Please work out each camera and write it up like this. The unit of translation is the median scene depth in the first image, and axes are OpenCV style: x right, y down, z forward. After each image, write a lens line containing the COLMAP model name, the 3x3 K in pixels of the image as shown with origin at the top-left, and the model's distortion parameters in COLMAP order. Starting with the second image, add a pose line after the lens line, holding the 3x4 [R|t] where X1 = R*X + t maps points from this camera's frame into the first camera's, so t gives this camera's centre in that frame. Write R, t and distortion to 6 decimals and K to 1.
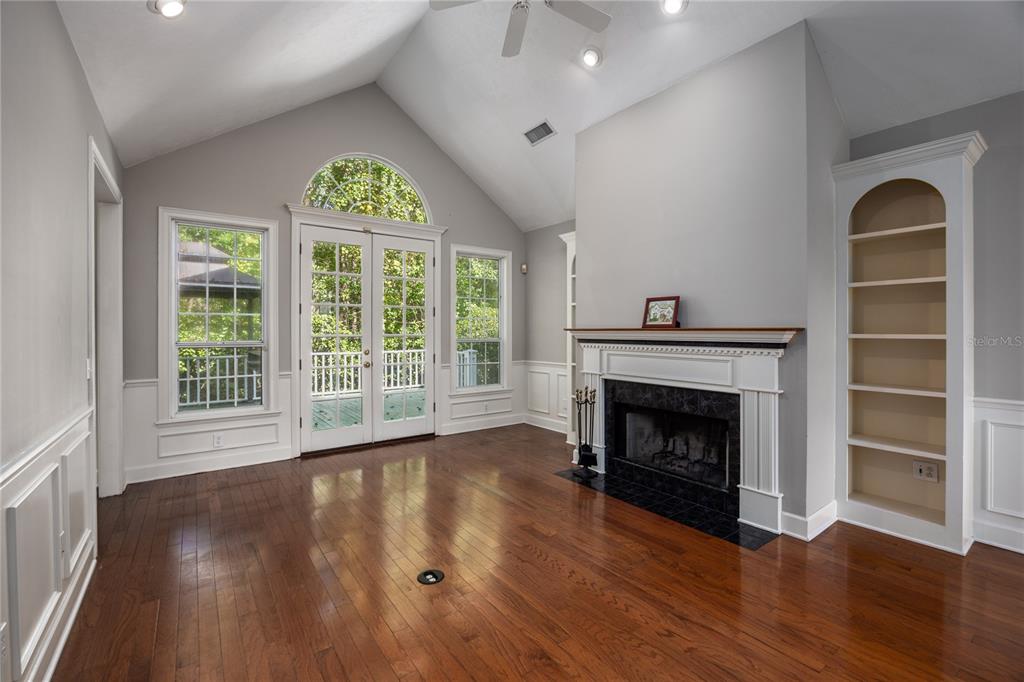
lens RADIAL K [[449.3, 0, 510.5], [0, 449.3, 333.9], [0, 0, 1]] dist [-0.000800, -0.000002]
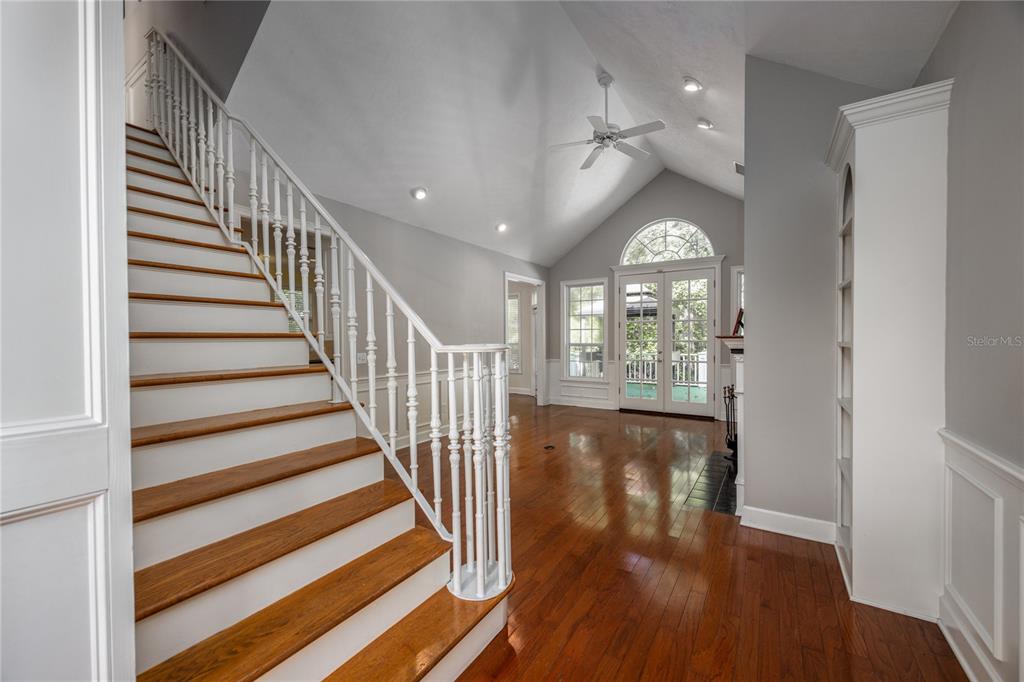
lens RADIAL K [[398.3, 0, 510.9], [0, 398.3, 342.5], [0, 0, 1]] dist [-0.000065, -0.000001]
pose [[0.368988, 0.012813, -0.929346, 0.740053], [-0.006785, 0.999915, 0.011091, -0.001801], [0.929409, 0.002213, 0.369044, 0.039966]]
